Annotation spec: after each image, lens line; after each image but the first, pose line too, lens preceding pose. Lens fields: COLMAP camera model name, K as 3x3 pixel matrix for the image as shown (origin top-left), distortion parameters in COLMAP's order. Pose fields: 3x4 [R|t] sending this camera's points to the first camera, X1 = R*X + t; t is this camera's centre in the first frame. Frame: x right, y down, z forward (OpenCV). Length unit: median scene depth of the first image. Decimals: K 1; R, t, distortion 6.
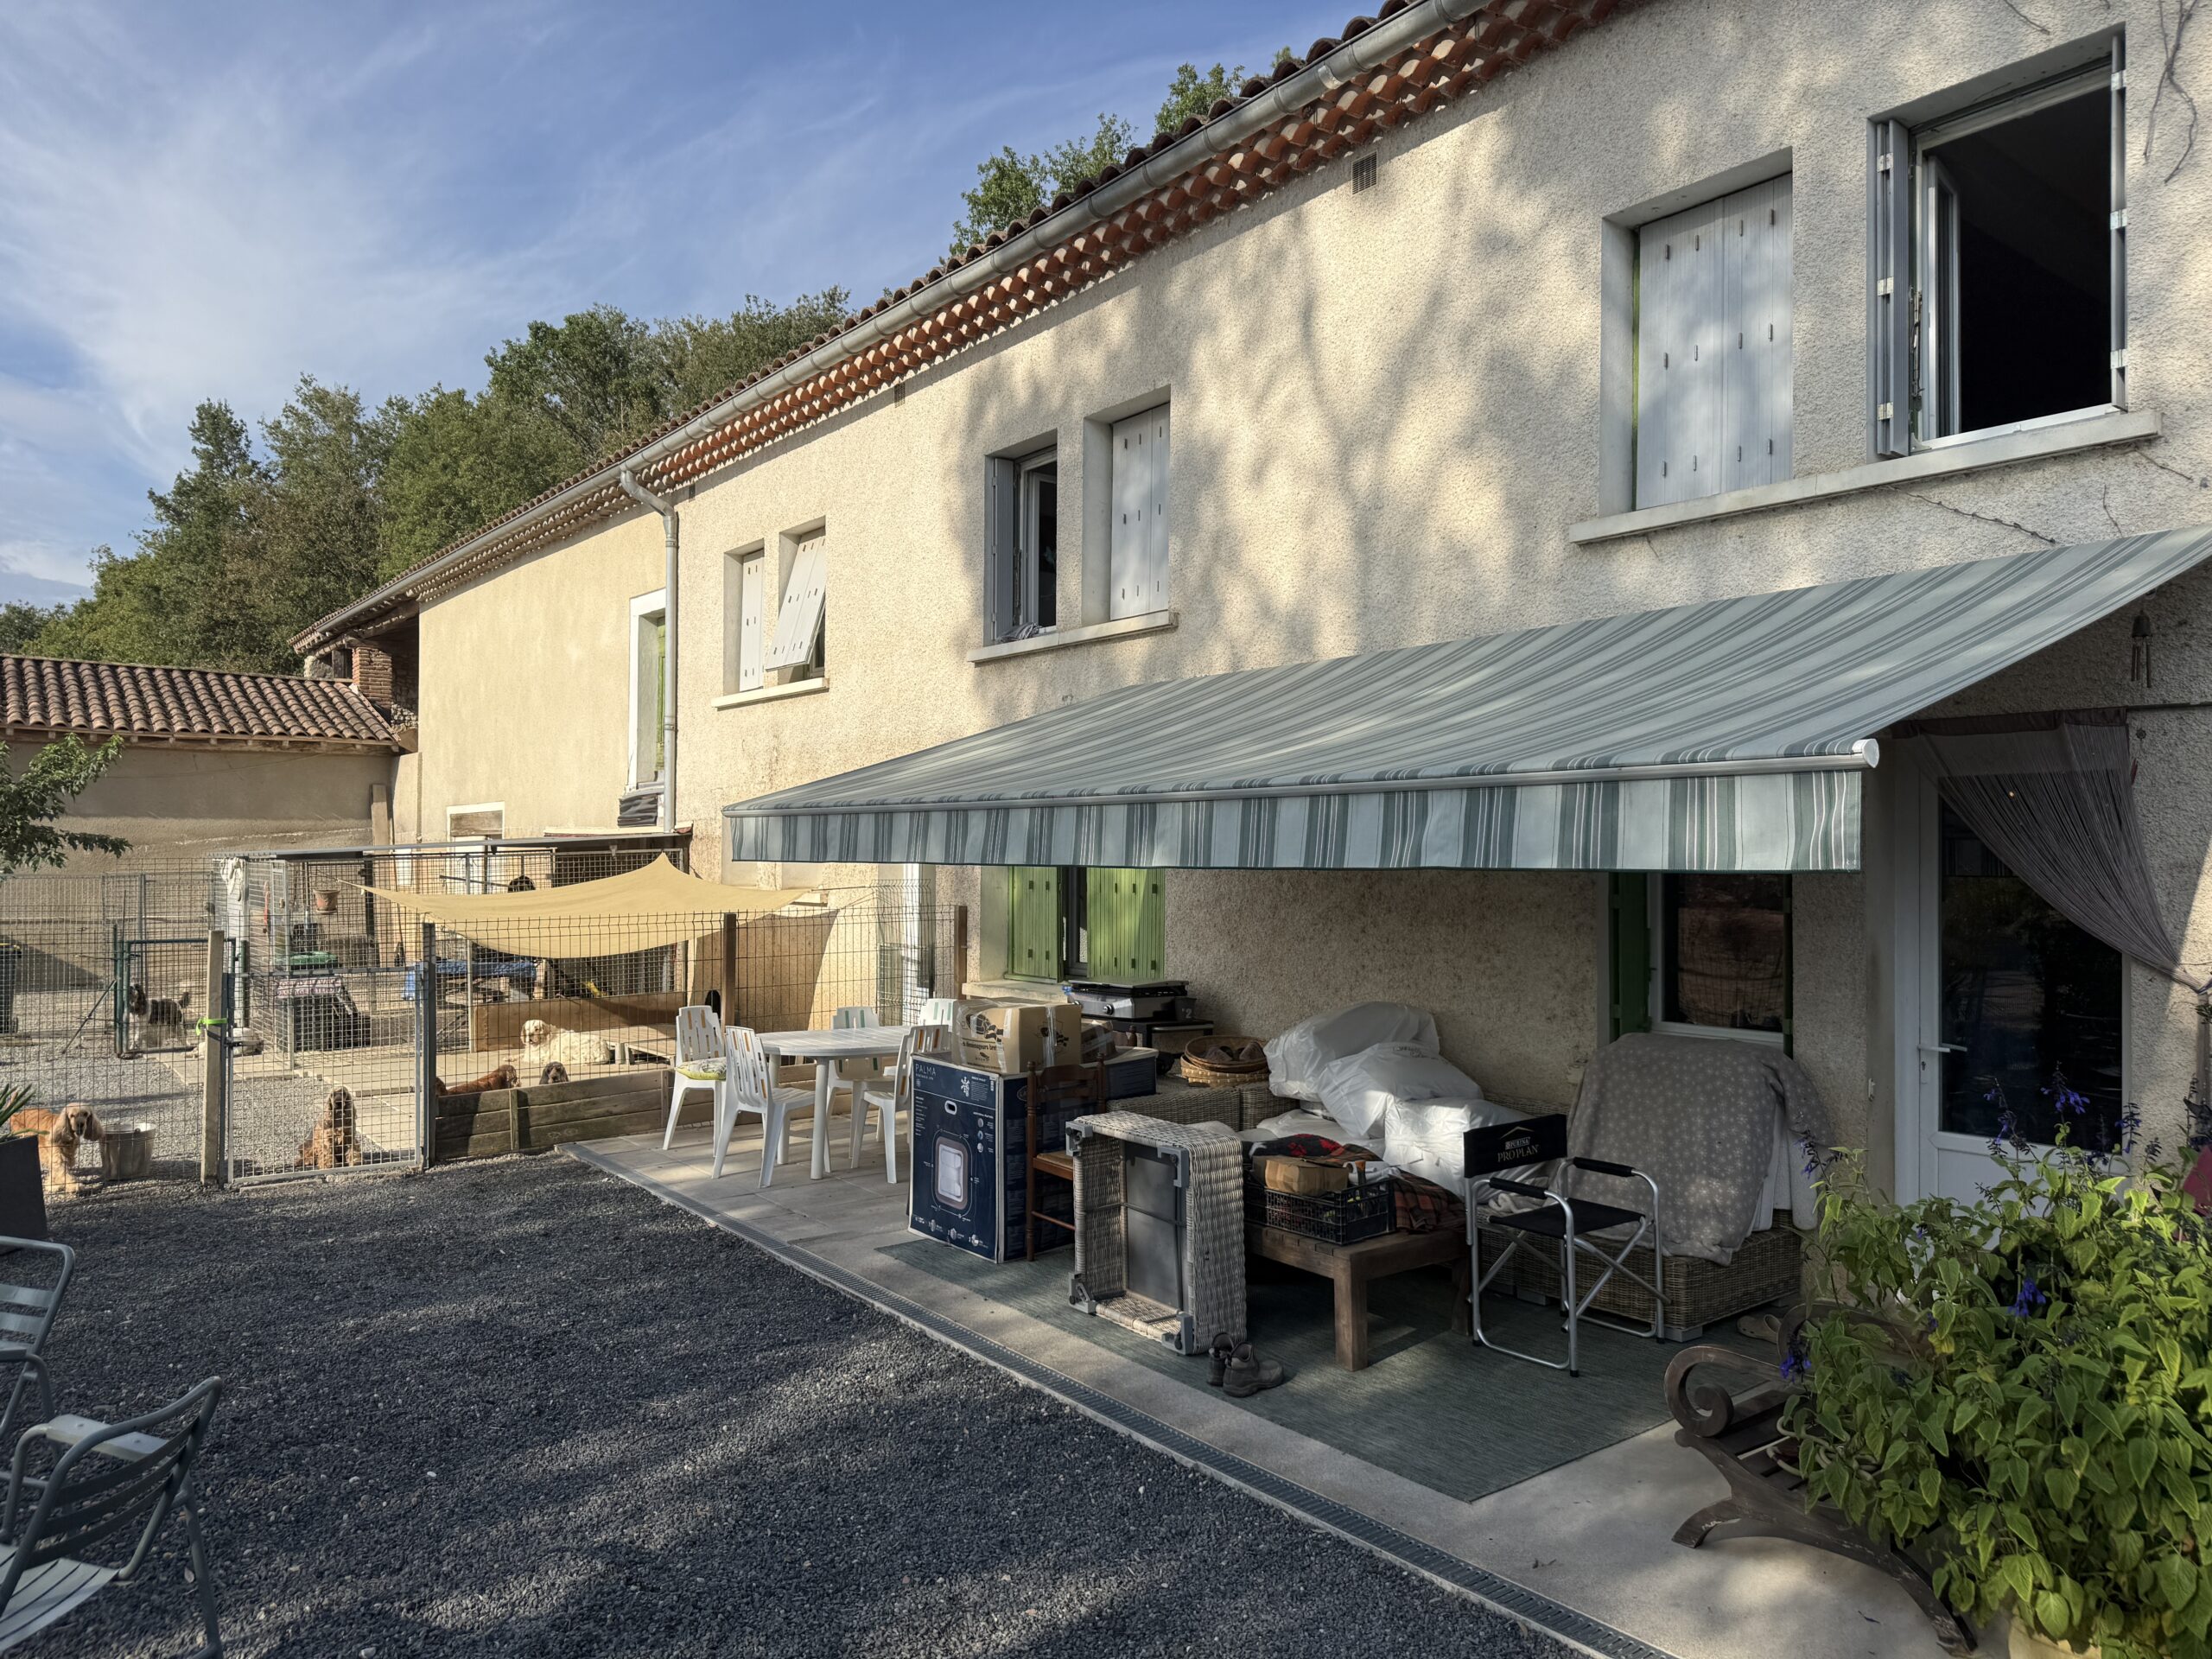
lens RADIAL K [[1549.3, 0, 1106.7], [0, 1549.3, 833.1], [0, 0, 1]] dist [0.038934, -0.004603]
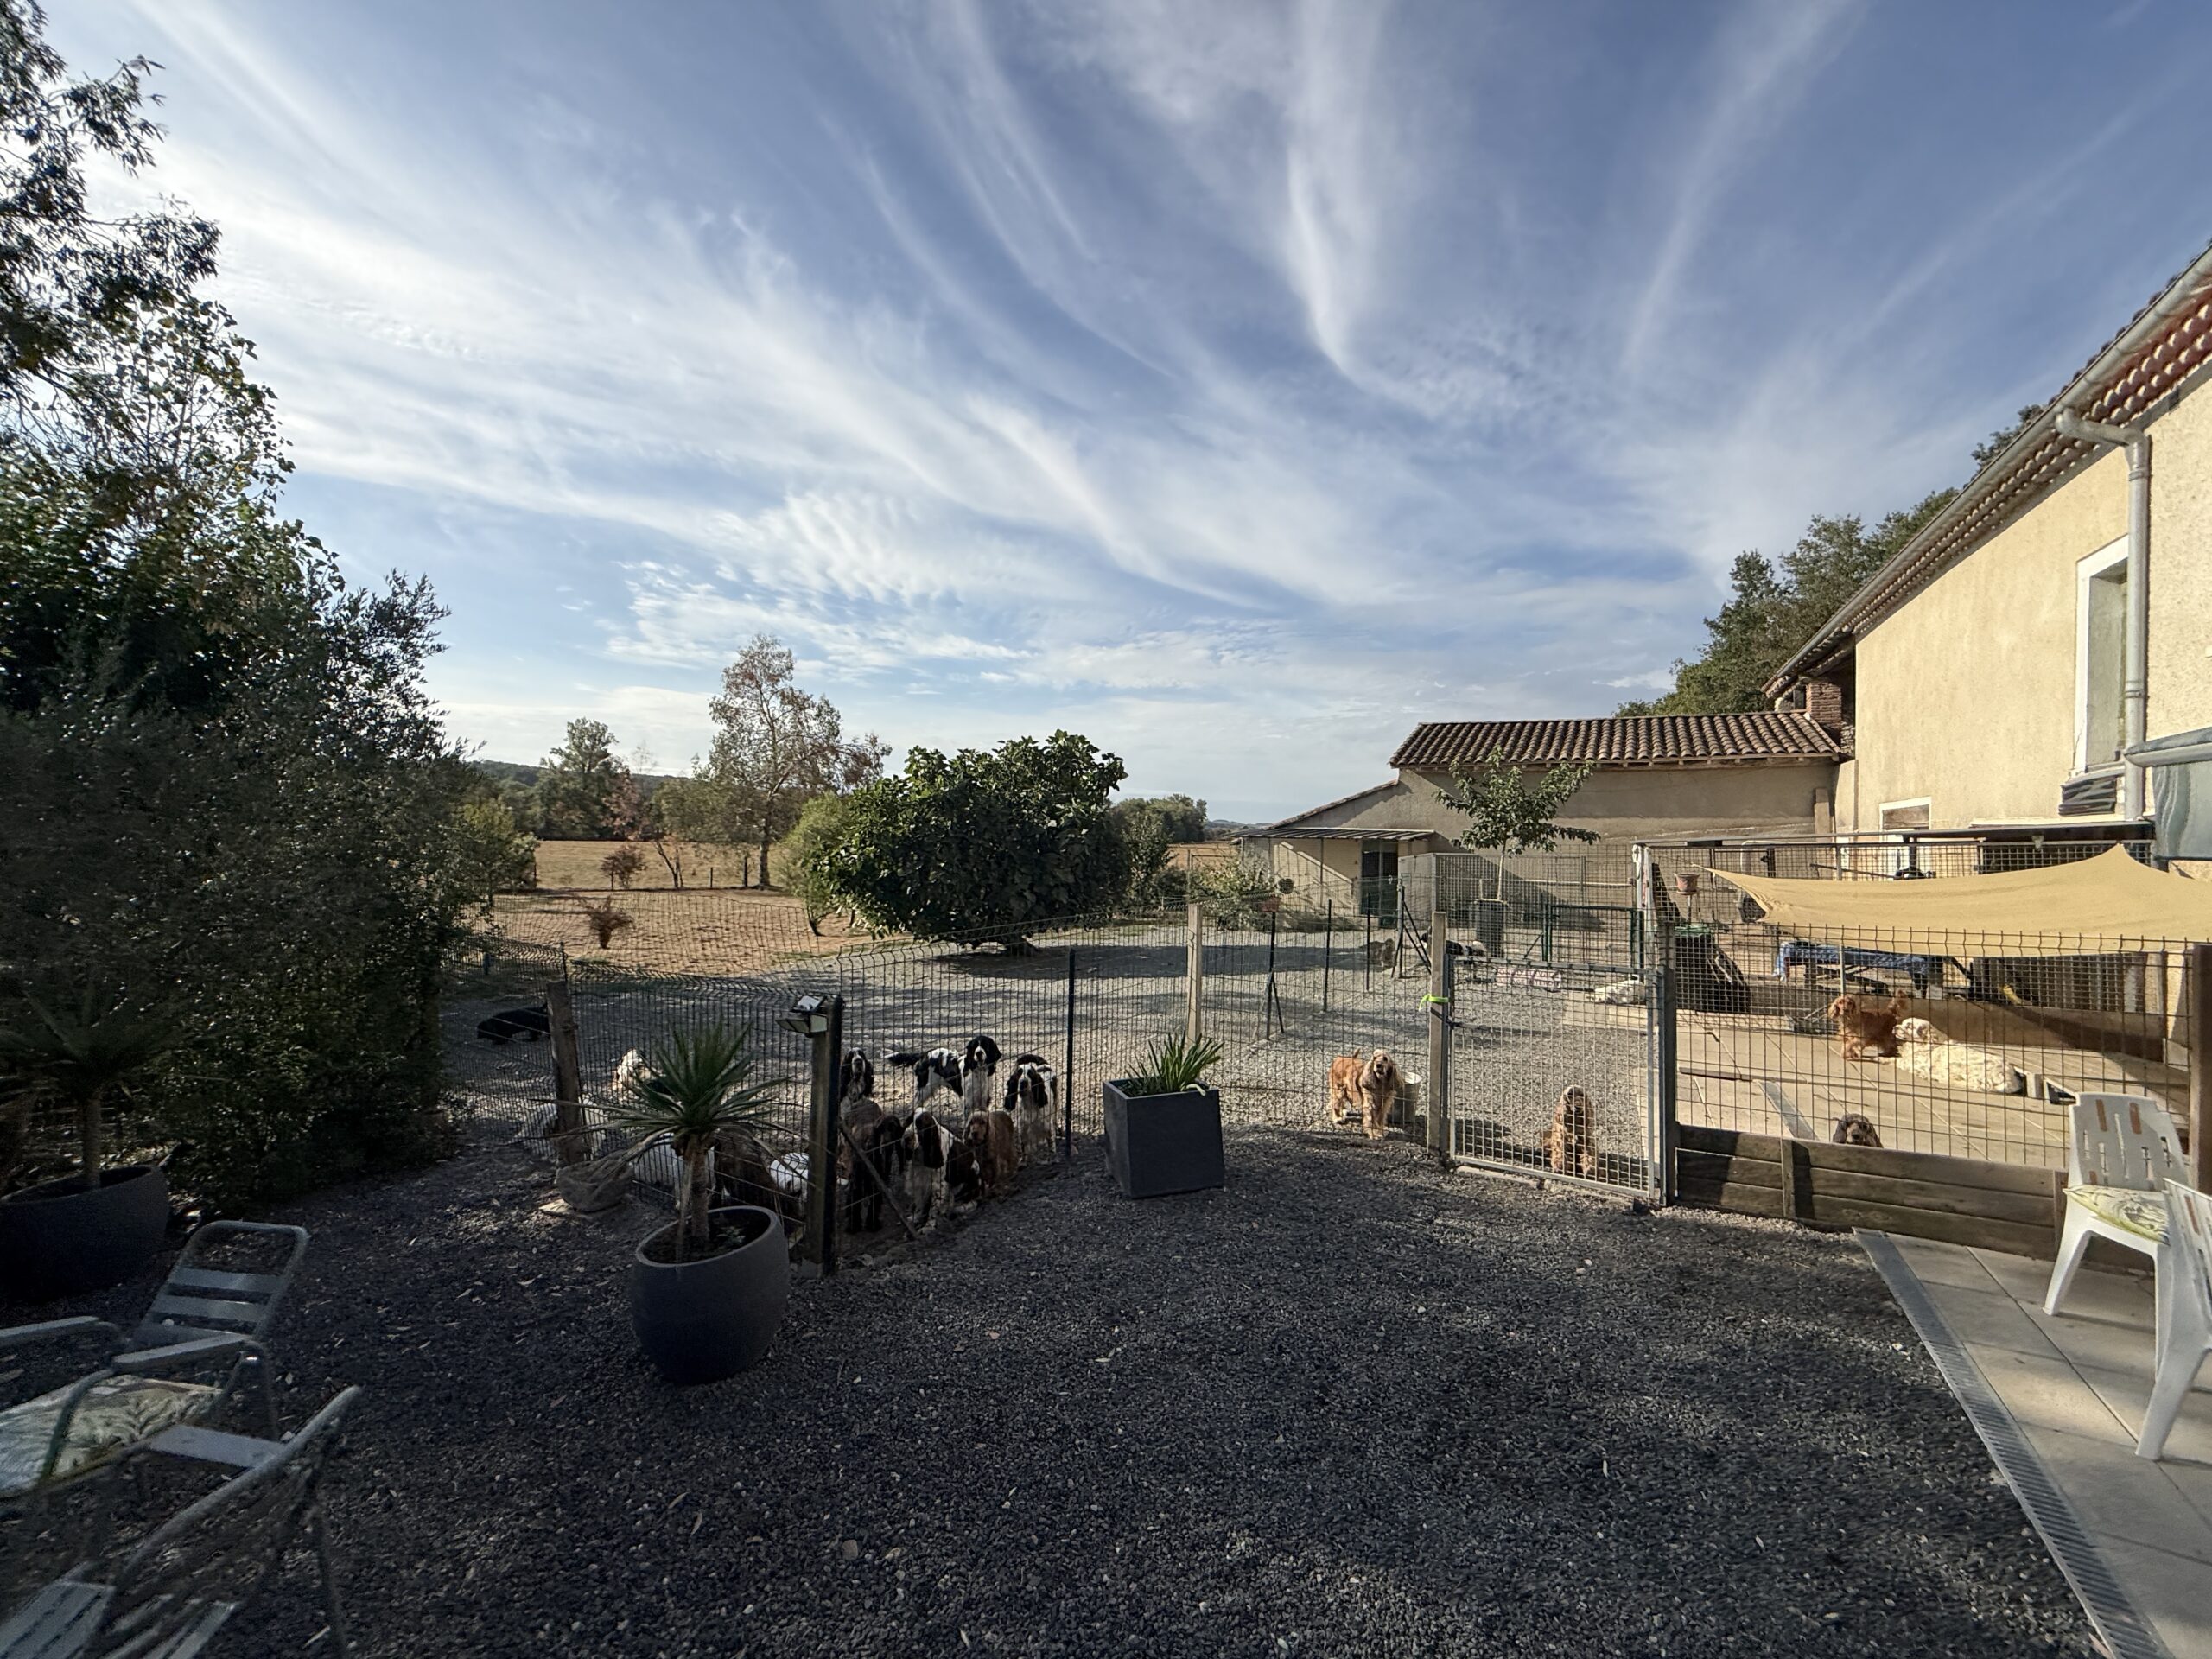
lens RADIAL K [[879.9, 0, 1103.4], [0, 879.9, 831.8], [0, 0, 1]] dist [0.002517, -0.000578]
pose [[0.389333, -0.004507, -0.921086, -0.042432], [0.005242, 0.999983, -0.002677, 0.002769], [0.921082, -0.003786, 0.389350, 0.211711]]
